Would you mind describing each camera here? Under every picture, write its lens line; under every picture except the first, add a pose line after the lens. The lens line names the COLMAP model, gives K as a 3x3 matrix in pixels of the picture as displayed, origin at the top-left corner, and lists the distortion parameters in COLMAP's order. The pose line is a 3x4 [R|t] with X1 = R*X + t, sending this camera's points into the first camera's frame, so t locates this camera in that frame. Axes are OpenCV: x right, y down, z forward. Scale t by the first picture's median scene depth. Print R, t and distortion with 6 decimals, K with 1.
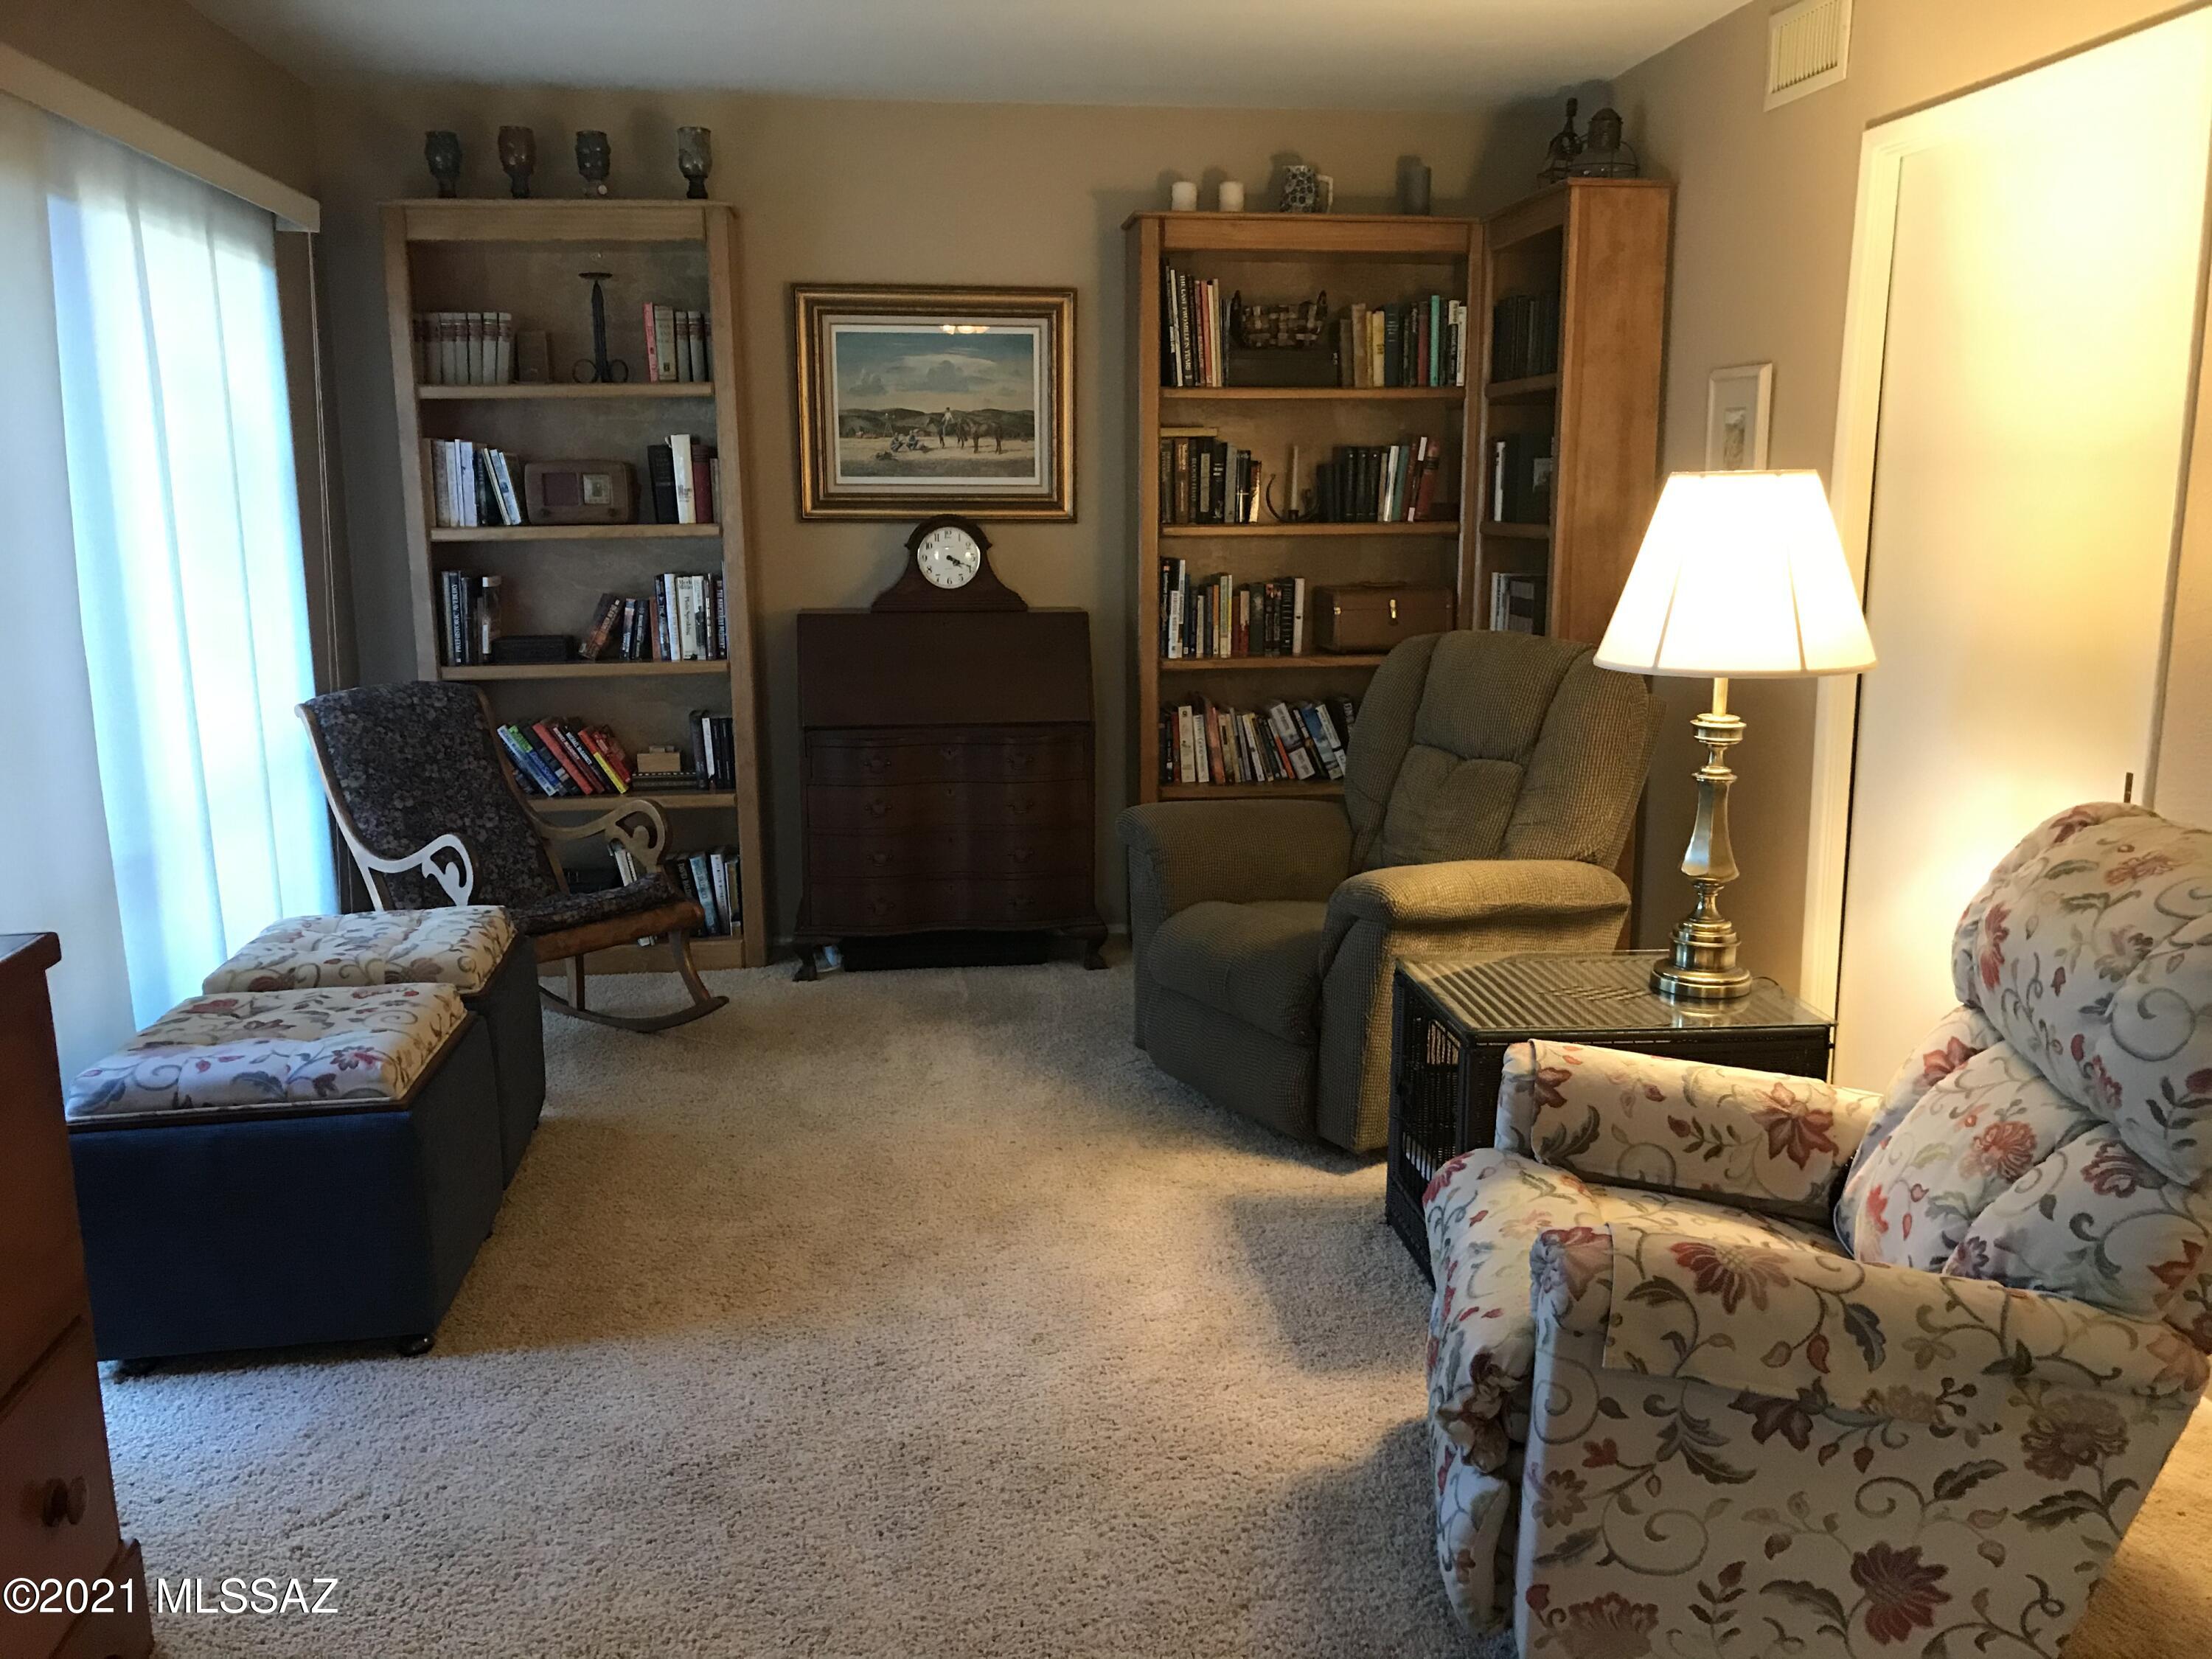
lens RADIAL K [[1807.6, 0, 1107.9], [0, 1807.6, 852.0], [0, 0, 1]] dist [0.122359, -0.514982]
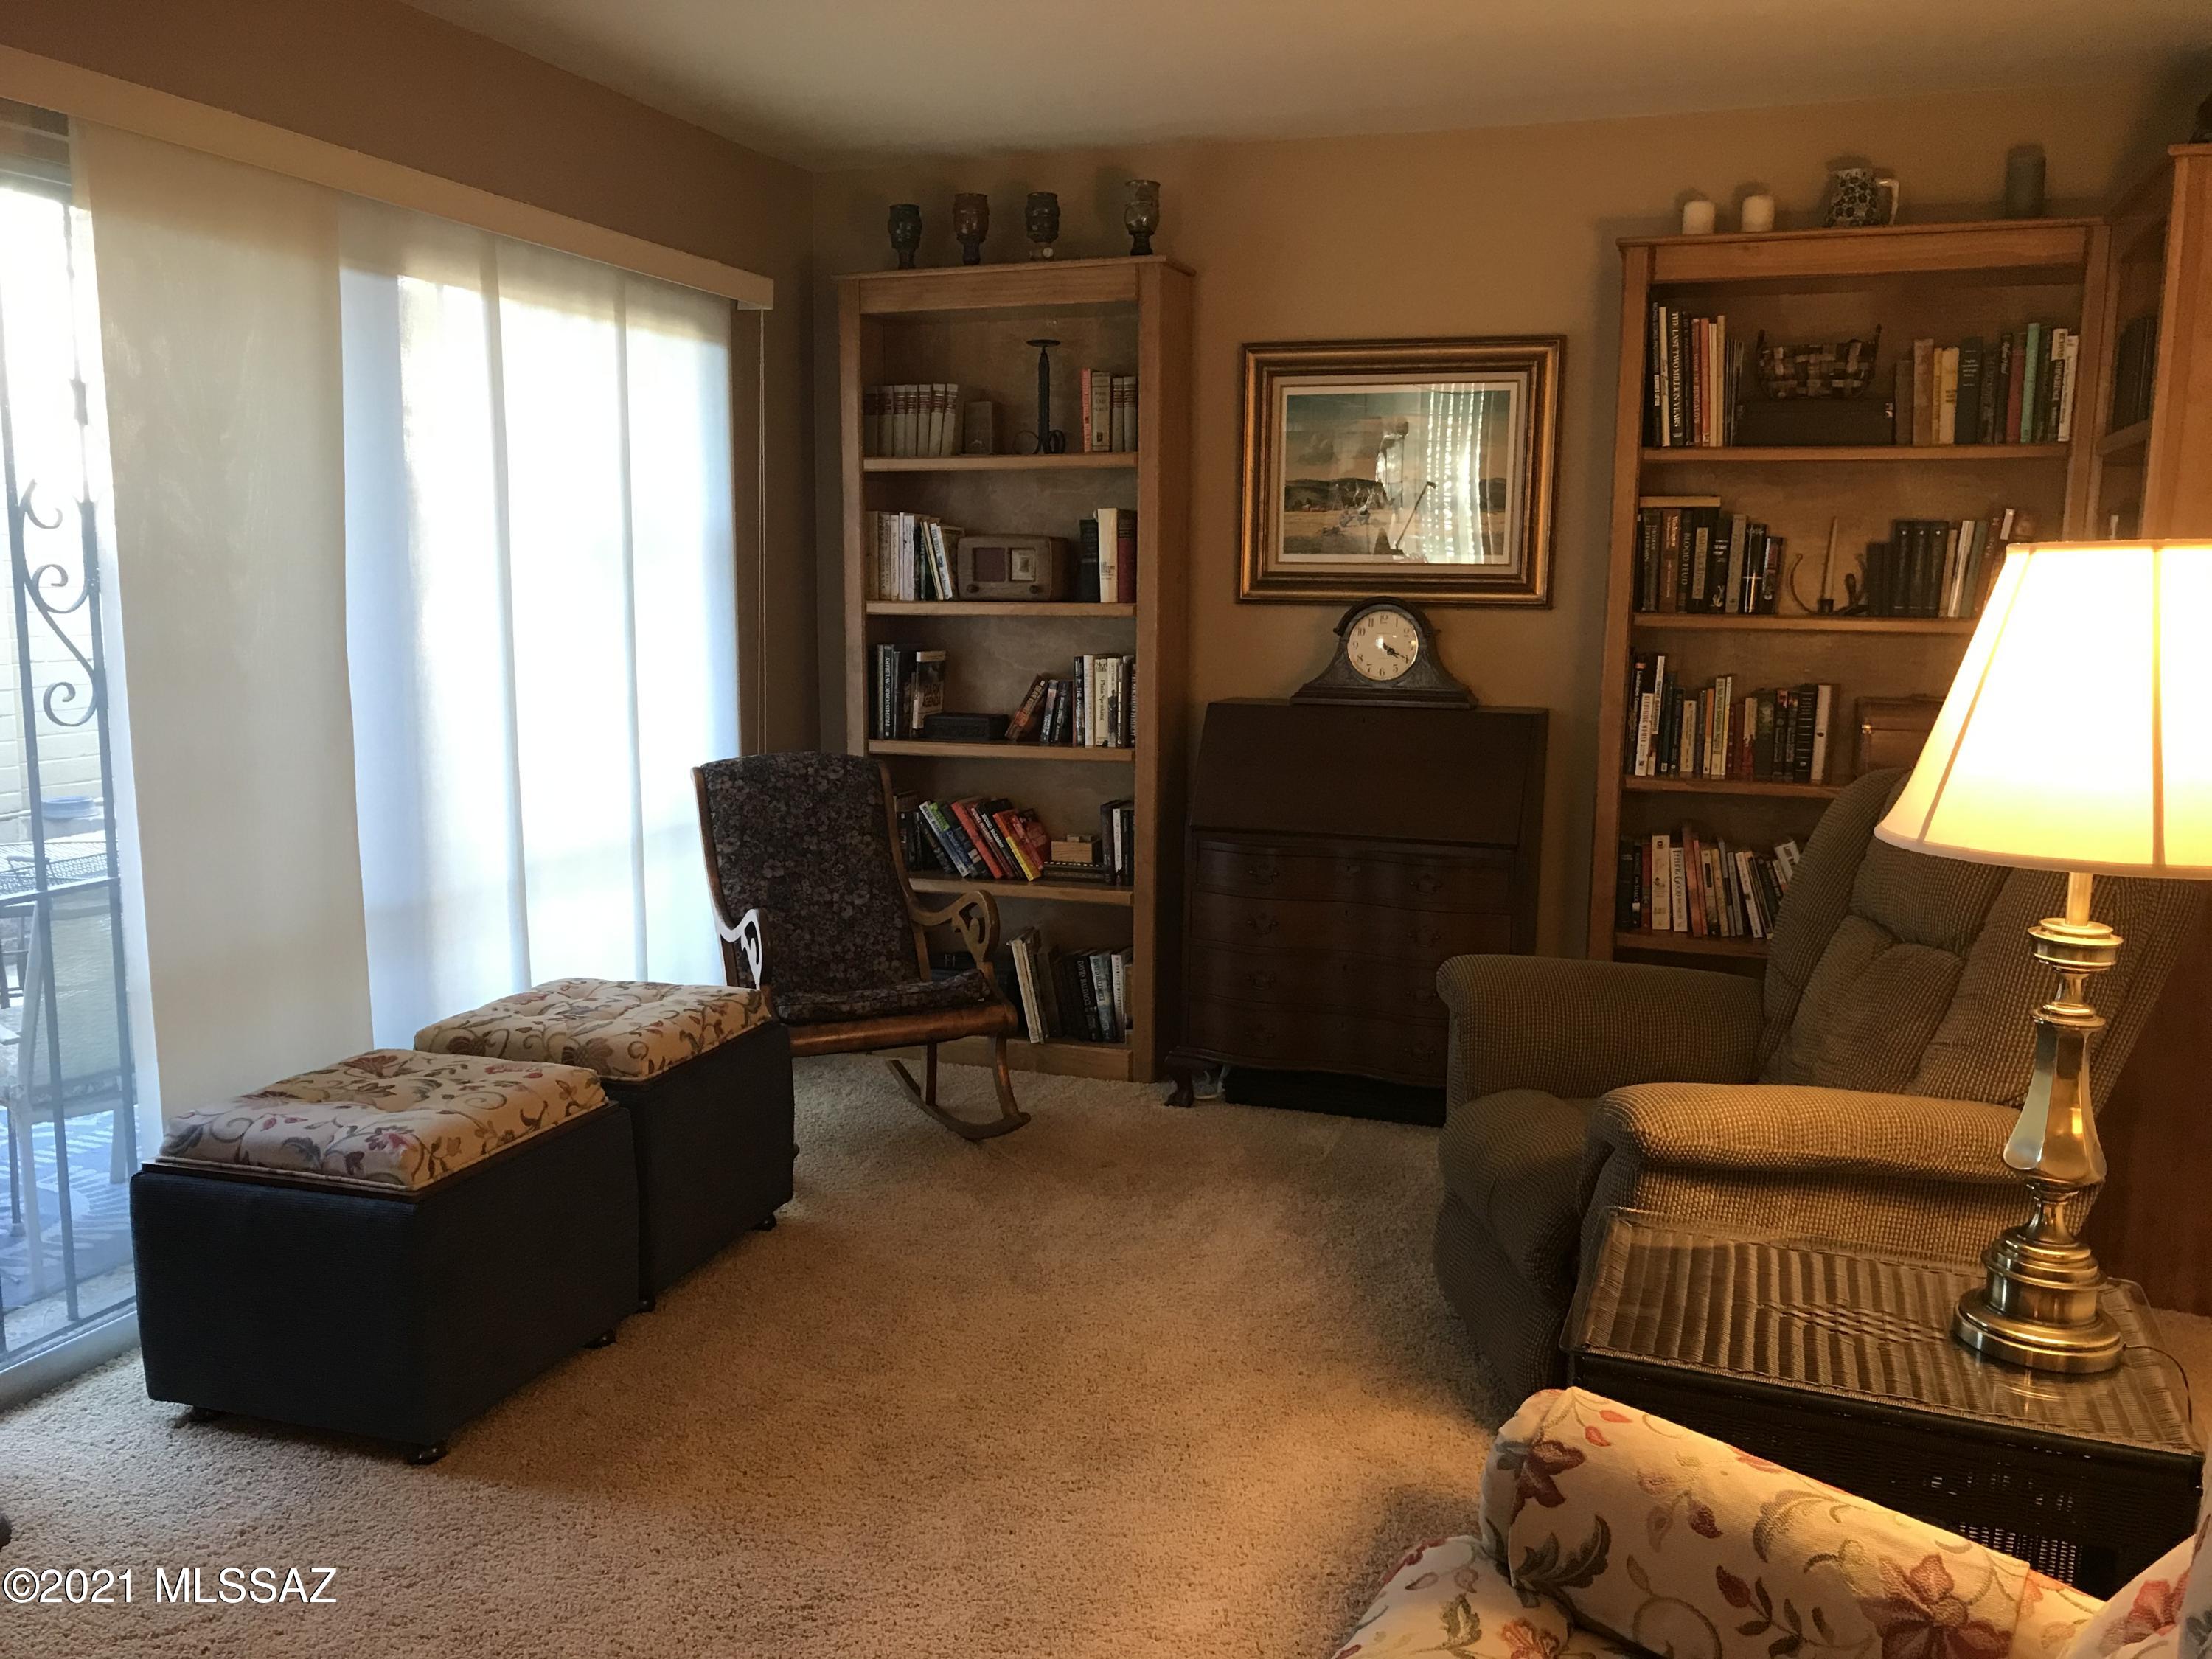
lens RADIAL K [[1815.3, 0, 1106.0], [0, 1815.3, 829.5], [0, 0, 1]] dist [0.008577, -0.008640]
pose [[0.889562, 0.076937, -0.450290, 0.200034], [-0.102837, 0.994141, -0.033298, -0.032645], [0.445089, 0.075927, 0.892262, 0.175225]]
